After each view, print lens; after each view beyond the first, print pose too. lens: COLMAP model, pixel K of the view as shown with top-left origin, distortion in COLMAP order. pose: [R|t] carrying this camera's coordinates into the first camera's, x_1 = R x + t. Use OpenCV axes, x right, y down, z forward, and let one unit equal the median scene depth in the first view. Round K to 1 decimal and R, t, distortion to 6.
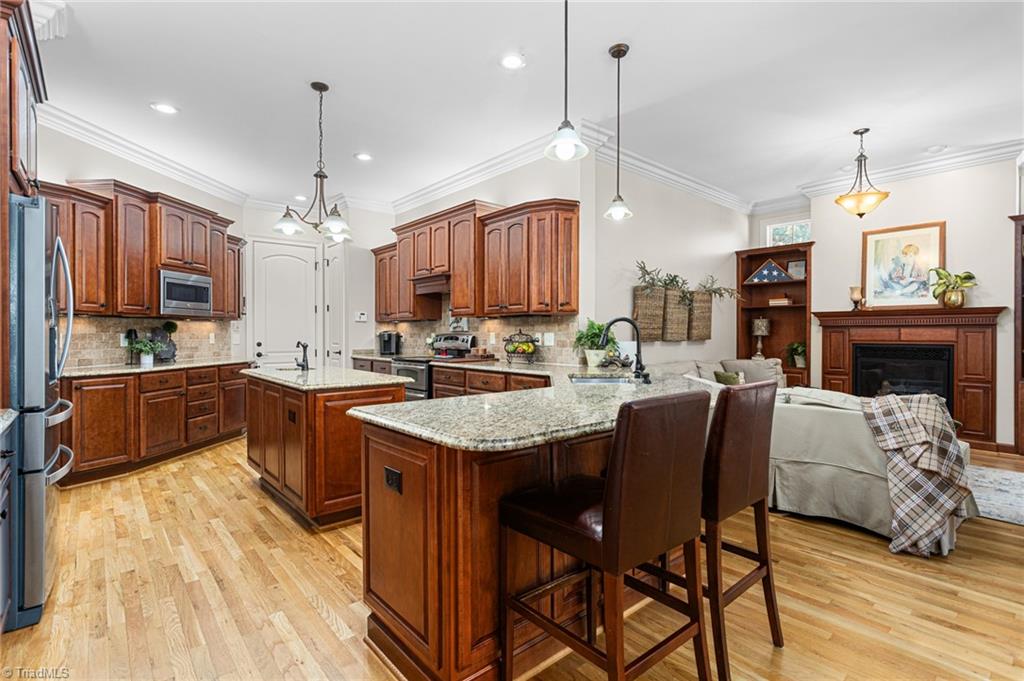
lens RADIAL K [[483.0, 0, 514.9], [0, 483.0, 328.9], [0, 0, 1]] dist [0.001901, 0.000005]
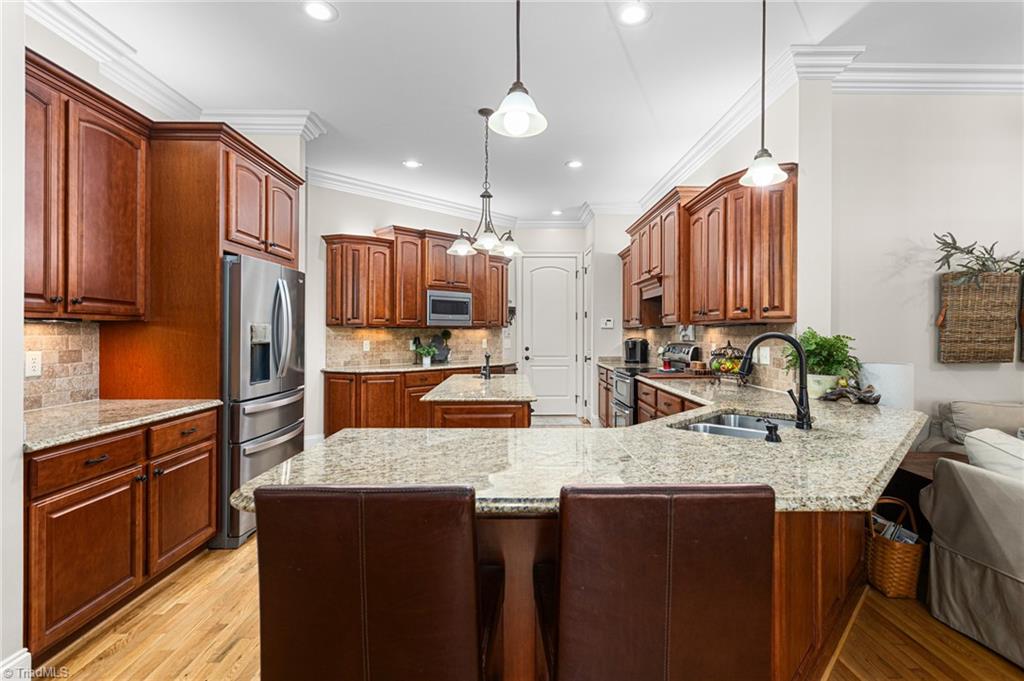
lens RADIAL K [[483.0, 0, 514.9], [0, 483.0, 328.9], [0, 0, 1]] dist [0.001901, 0.000005]
pose [[0.767745, -0.002743, -0.640749, 0.248952], [0.002819, 0.999996, -0.000904, -0.019791], [0.640749, -0.001112, 0.767750, 0.179025]]
